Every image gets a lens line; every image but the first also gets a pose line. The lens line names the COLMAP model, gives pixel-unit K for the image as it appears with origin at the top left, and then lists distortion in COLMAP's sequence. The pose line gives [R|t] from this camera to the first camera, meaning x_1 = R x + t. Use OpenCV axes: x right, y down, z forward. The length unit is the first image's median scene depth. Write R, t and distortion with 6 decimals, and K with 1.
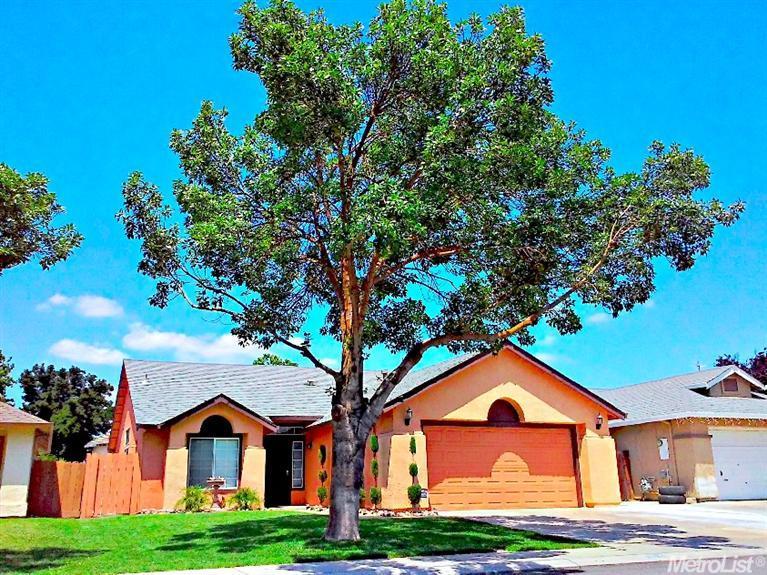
lens RADIAL K [[703.9, 0, 380.6], [0, 703.9, 266.6], [0, 0, 1]] dist [0.004132, 0.005463]
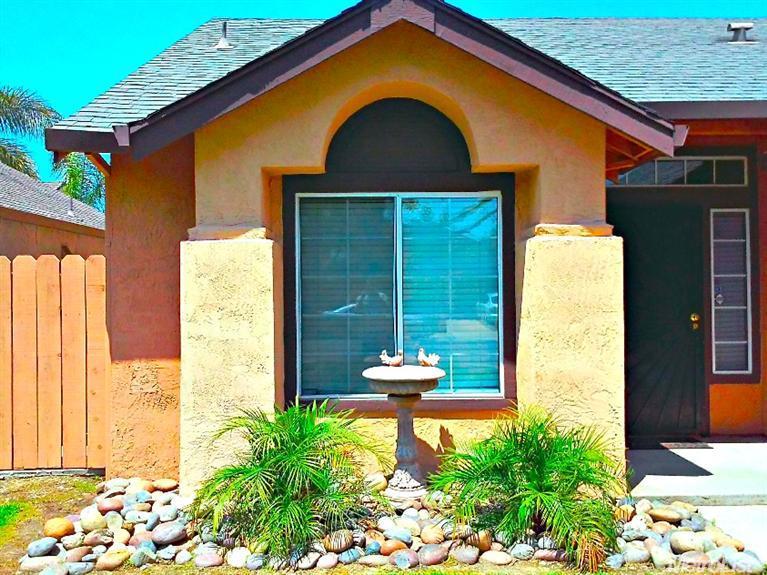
lens RADIAL K [[719.0, 0, 381.3], [0, 719.0, 279.1], [0, 0, 1]] dist [0.013954, -0.010439]
pose [[0.918014, 0.013428, -0.396320, -0.150538], [0.106402, 0.954436, 0.278802, 0.212655], [0.382005, -0.298113, 0.874757, 0.813136]]
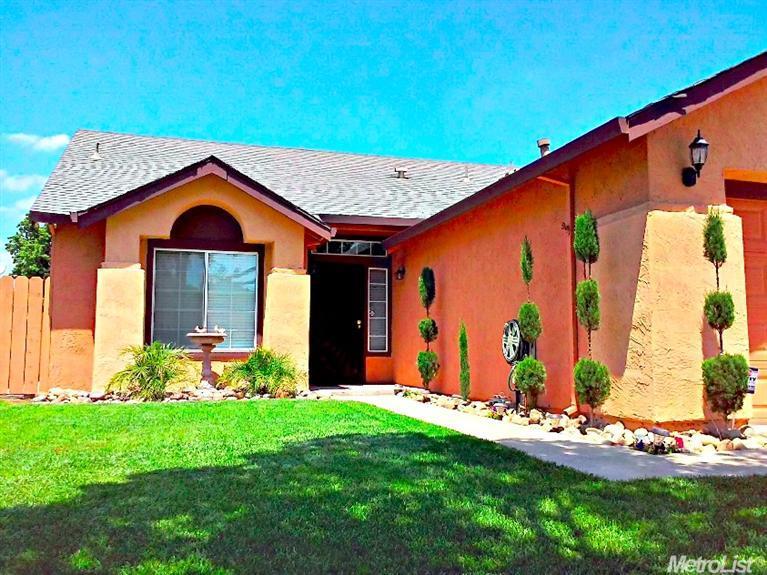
lens RADIAL K [[719.0, 0, 381.3], [0, 719.0, 279.1], [0, 0, 1]] dist [0.013954, -0.010439]
pose [[0.992252, 0.012619, -0.123601, -0.055974], [0.012872, 0.979033, 0.203295, 0.170891], [0.123574, -0.203311, 0.971285, 0.552126]]
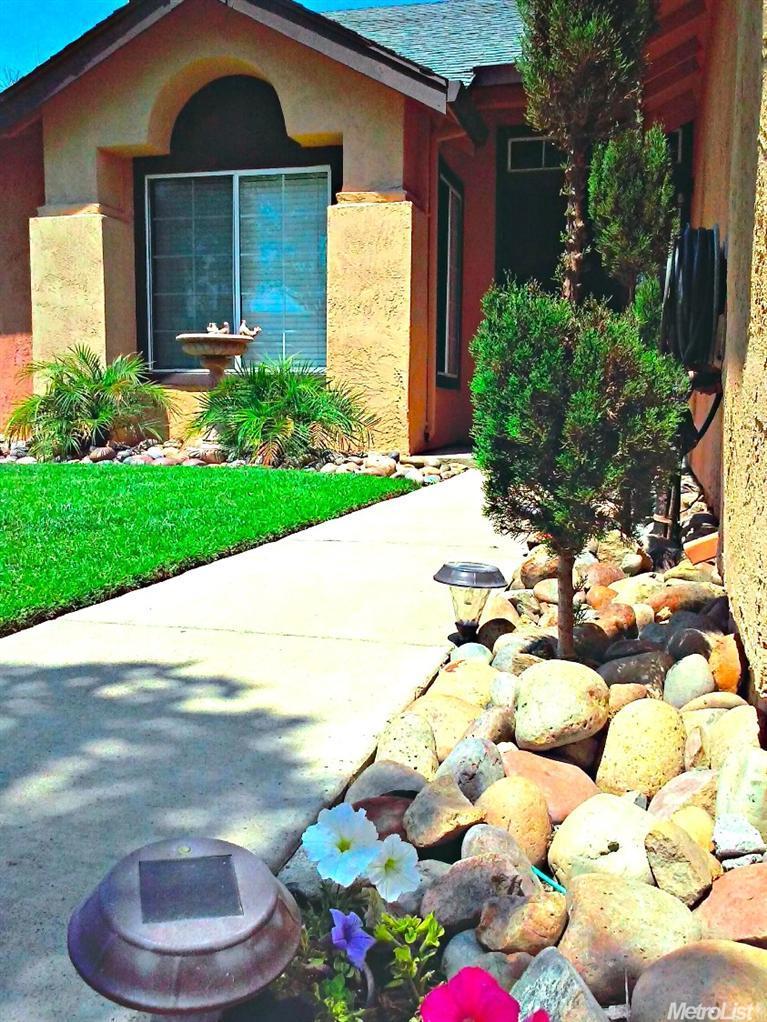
lens RADIAL K [[958.0, 0, 383.3], [0, 958.0, 479.2], [0, 0, 1]] dist [0.013954, -0.010439]
pose [[0.782581, 0.092474, -0.615642, 0.020358], [0.160082, 0.925762, 0.342547, 0.247953], [0.601615, -0.366624, 0.709681, 0.791379]]
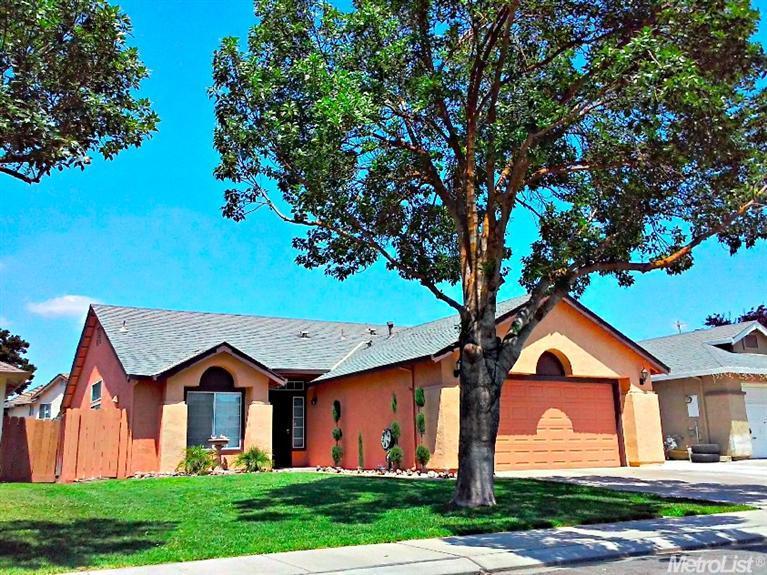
lens RADIAL K [[719.0, 0, 381.3], [0, 719.0, 279.1], [0, 0, 1]] dist [0.013954, -0.010439]
pose [[0.993350, 0.022594, 0.112893, -0.140012], [-0.030580, 0.997112, 0.069512, 0.036156], [-0.110997, -0.072502, 0.991173, 0.103560]]
